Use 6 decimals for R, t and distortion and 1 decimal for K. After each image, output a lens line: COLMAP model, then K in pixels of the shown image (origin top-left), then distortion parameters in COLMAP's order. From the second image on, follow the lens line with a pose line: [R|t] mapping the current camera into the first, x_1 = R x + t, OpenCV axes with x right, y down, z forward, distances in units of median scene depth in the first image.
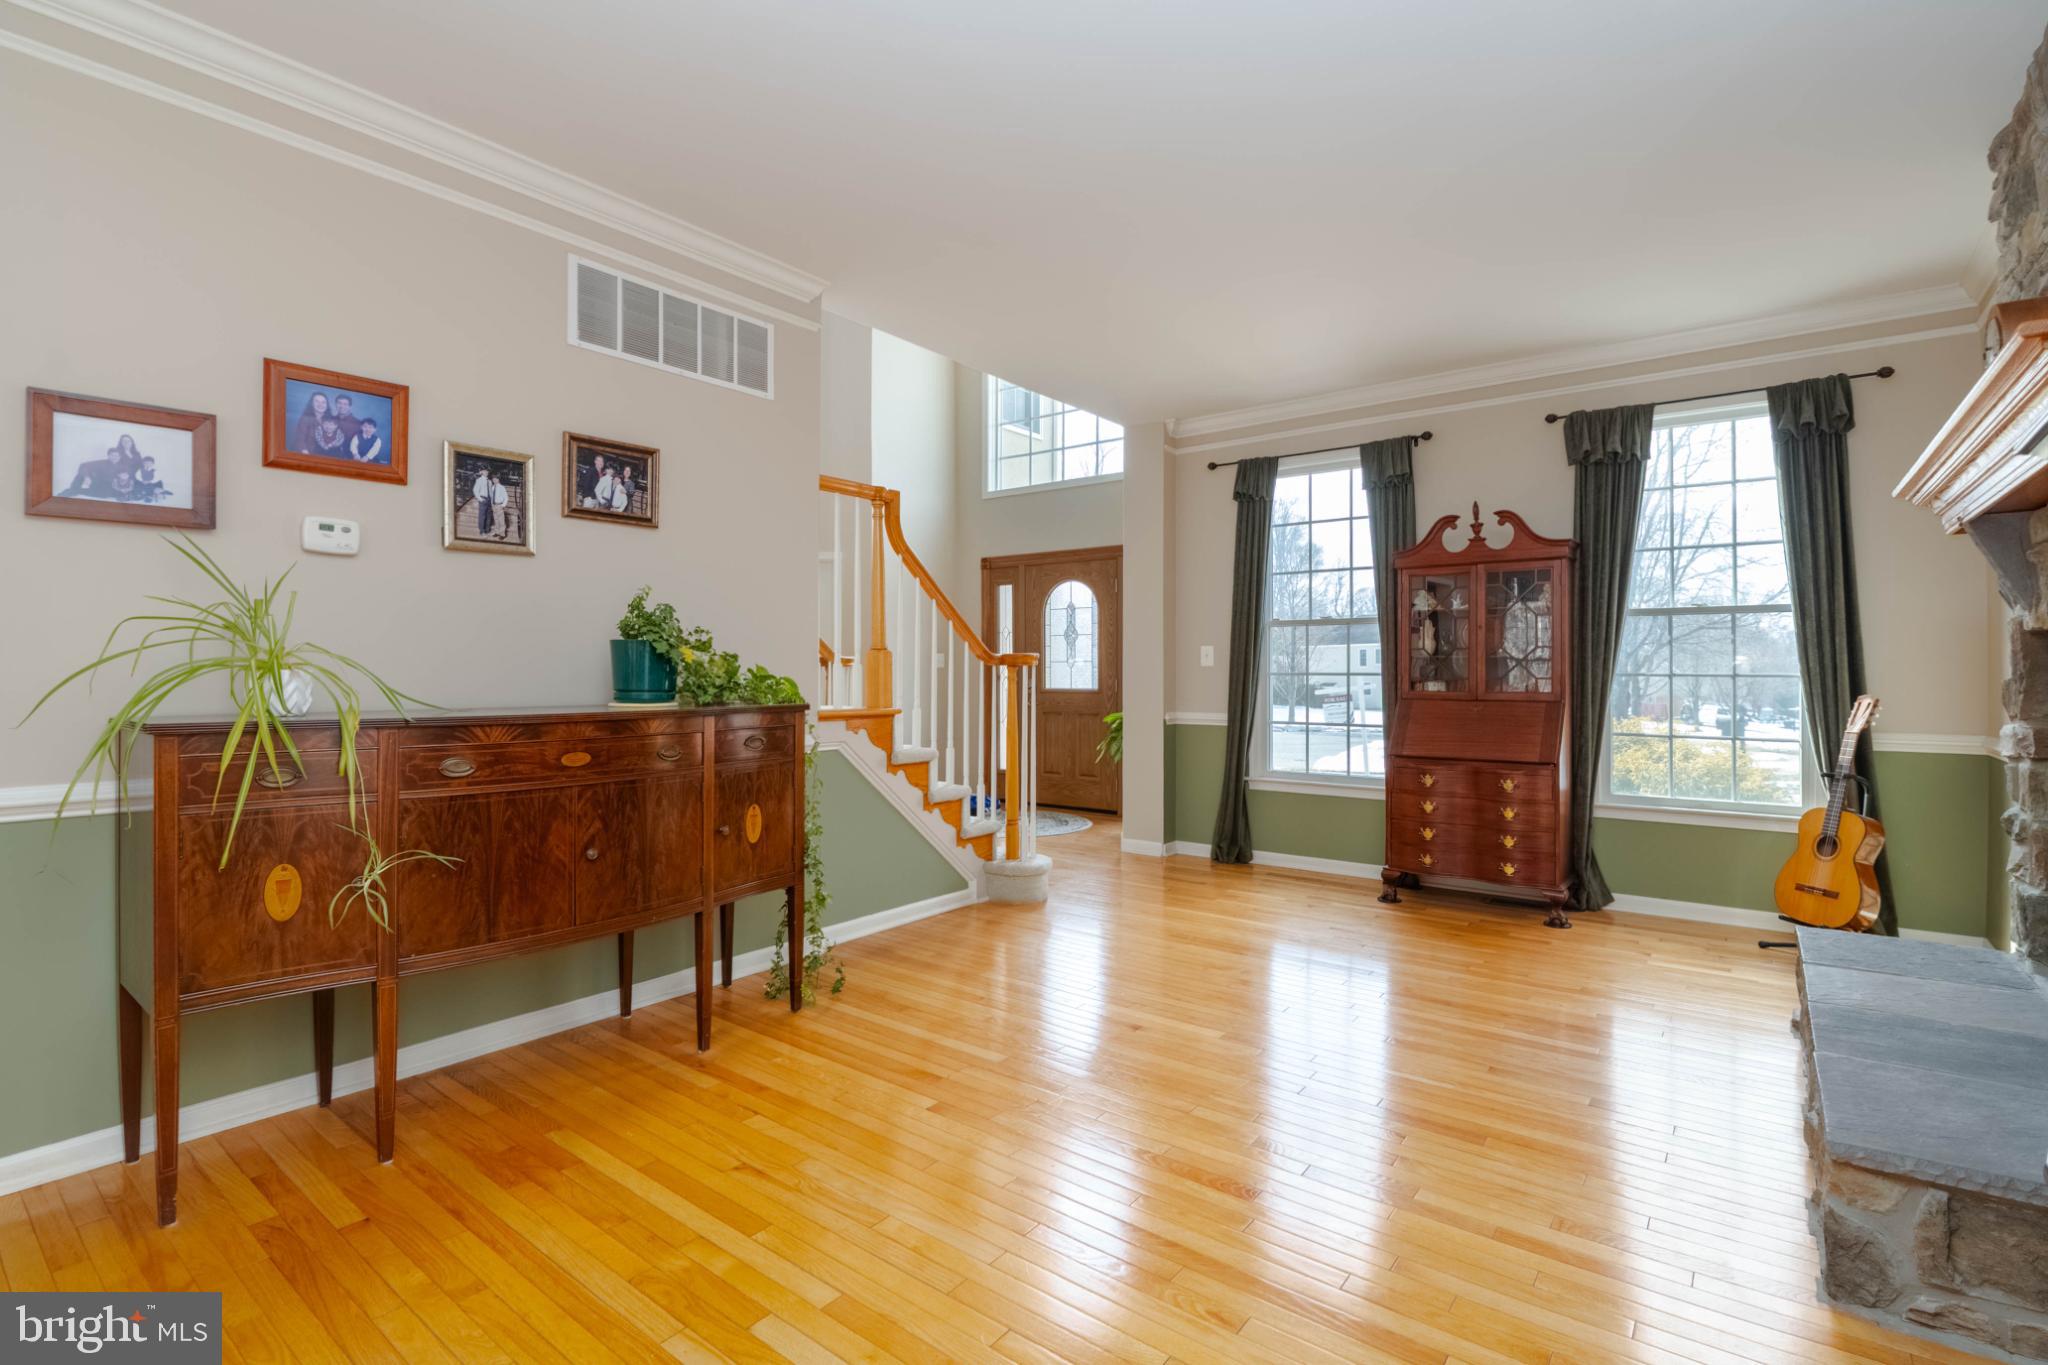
lens RADIAL K [[966.8, 0, 1017.5], [0, 966.8, 674.3], [0, 0, 1]] dist [-0.009537, -0.000834]
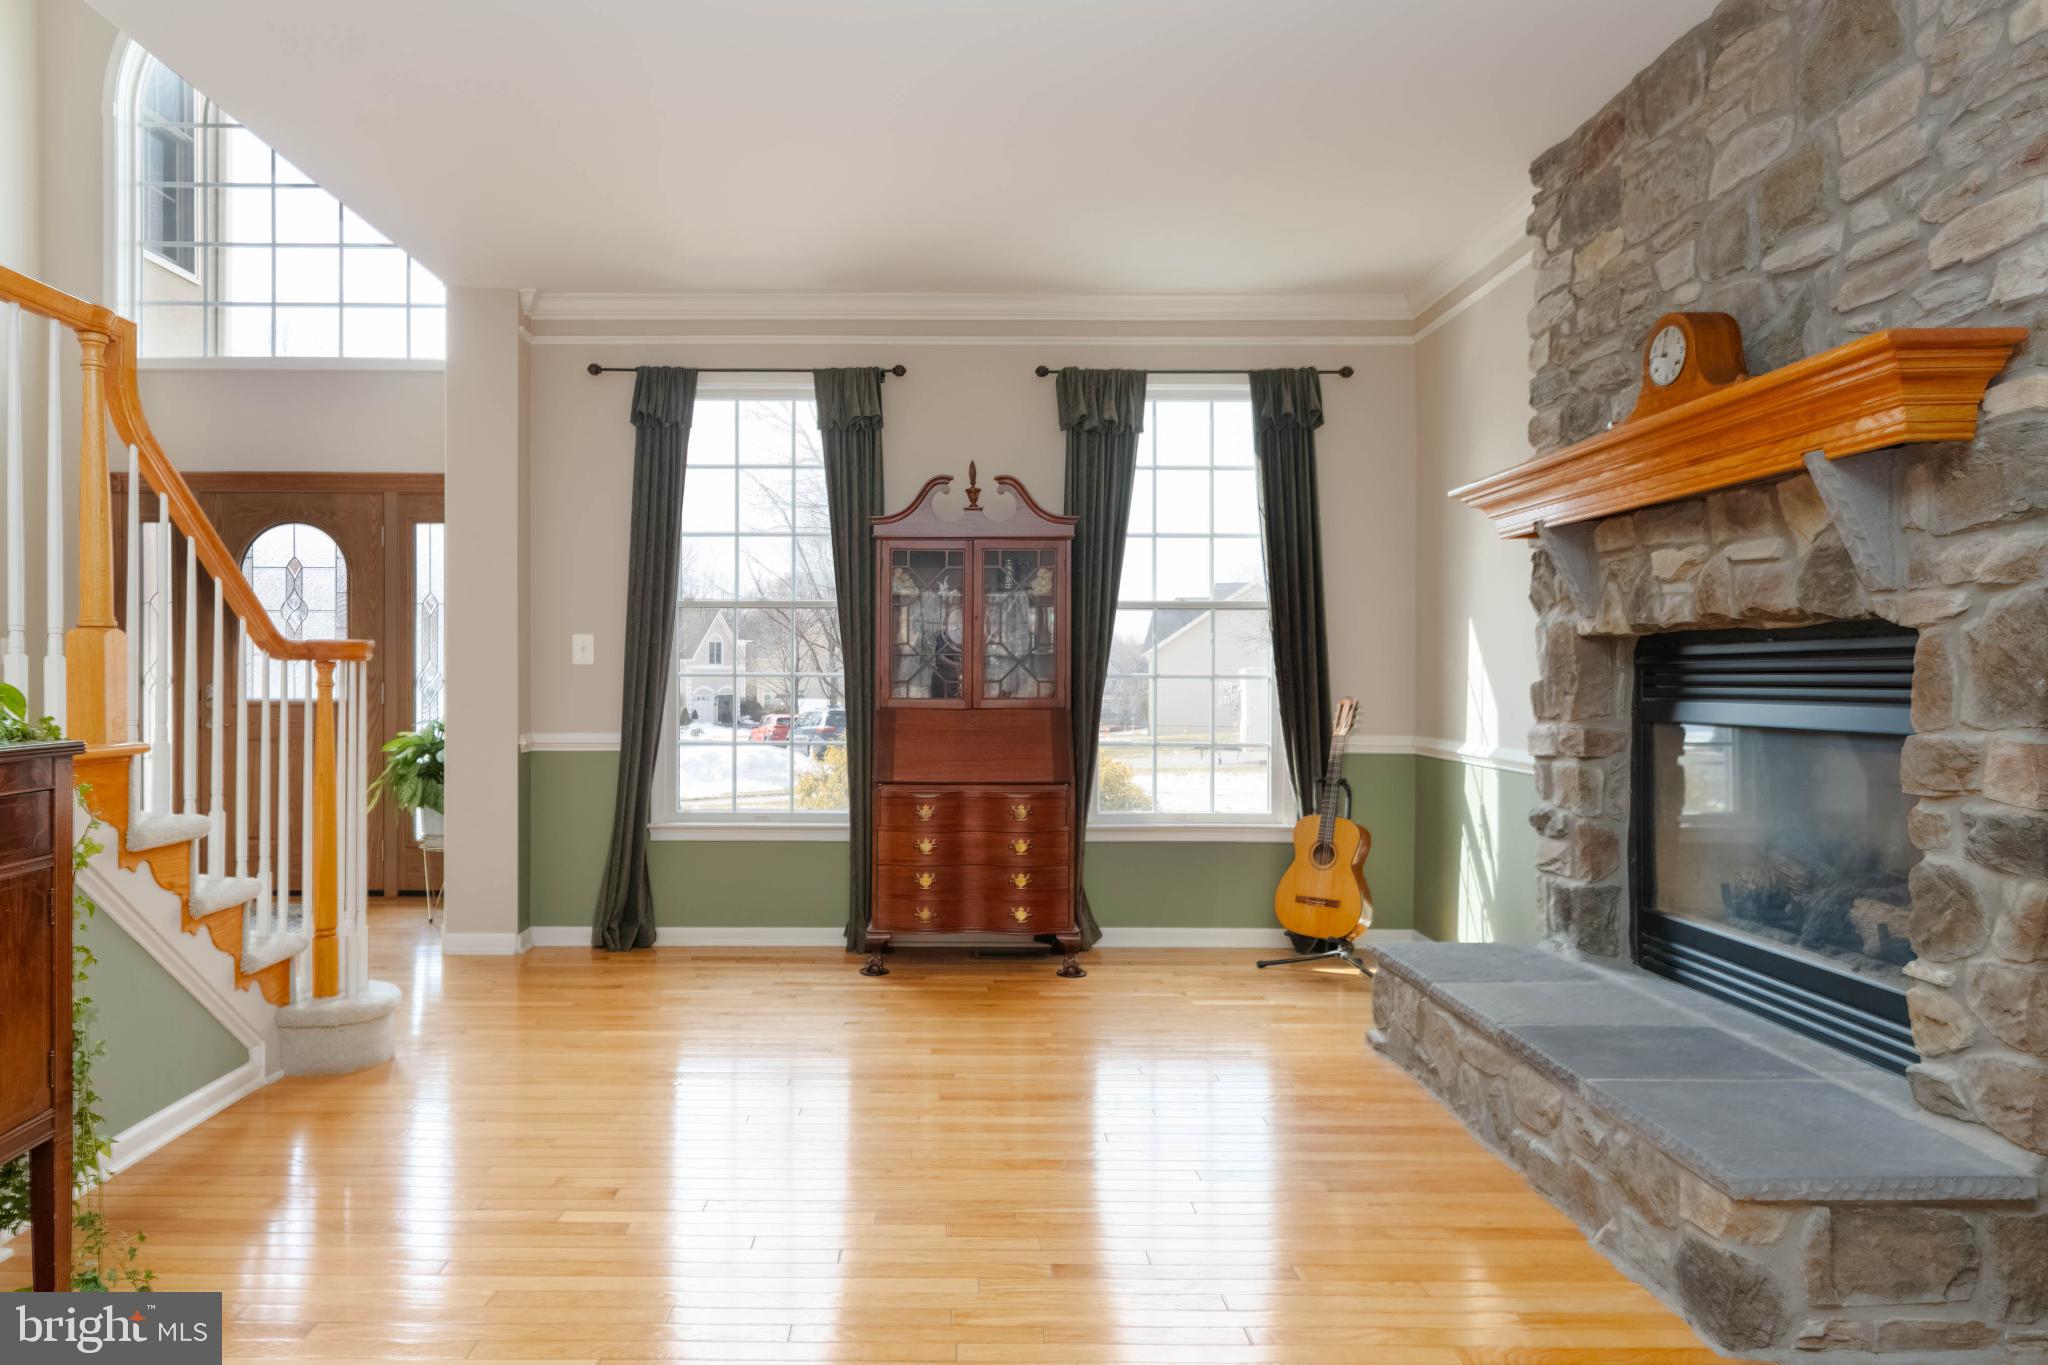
lens RADIAL K [[1272.1, 0, 1020.0], [0, 1272.1, 675.0], [0, 0, 1]] dist [0.018250, -0.002517]
pose [[0.789324, 0.000085, 0.613978, -0.150481], [-0.000533, 1.000000, 0.000546, -0.001502], [-0.613977, -0.000758, 0.789323, 0.142517]]
